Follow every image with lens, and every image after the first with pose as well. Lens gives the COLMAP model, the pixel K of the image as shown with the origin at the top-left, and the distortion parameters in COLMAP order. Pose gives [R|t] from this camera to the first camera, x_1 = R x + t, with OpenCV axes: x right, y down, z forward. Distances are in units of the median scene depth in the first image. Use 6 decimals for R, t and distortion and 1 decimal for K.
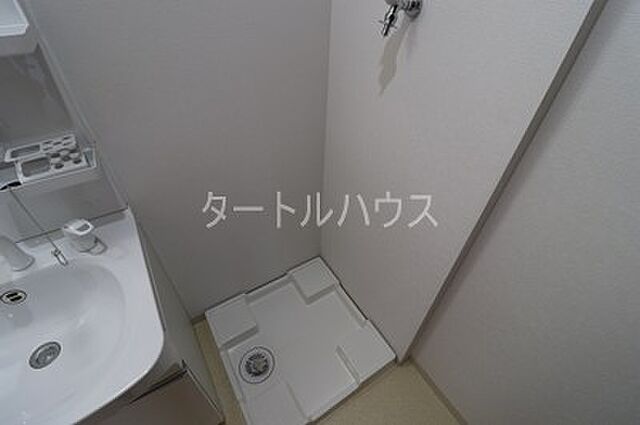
lens RADIAL K [[293.4, 0, 329.3], [0, 293.4, 213.0], [0, 0, 1]] dist [0.000549, -0.016331]
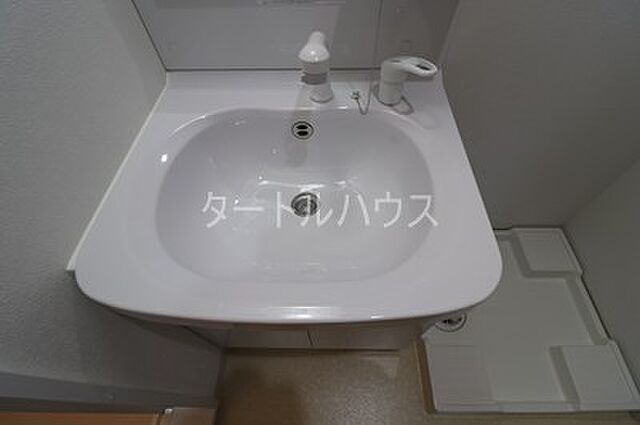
lens RADIAL K [[293.4, 0, 329.3], [0, 293.4, 213.0], [0, 0, 1]] dist [0.000549, -0.016331]
pose [[0.824831, 0.428625, -0.368692, -0.549275], [-0.338606, 0.896734, 0.284980, 0.218500], [0.452769, -0.110219, 0.884789, 0.197218]]
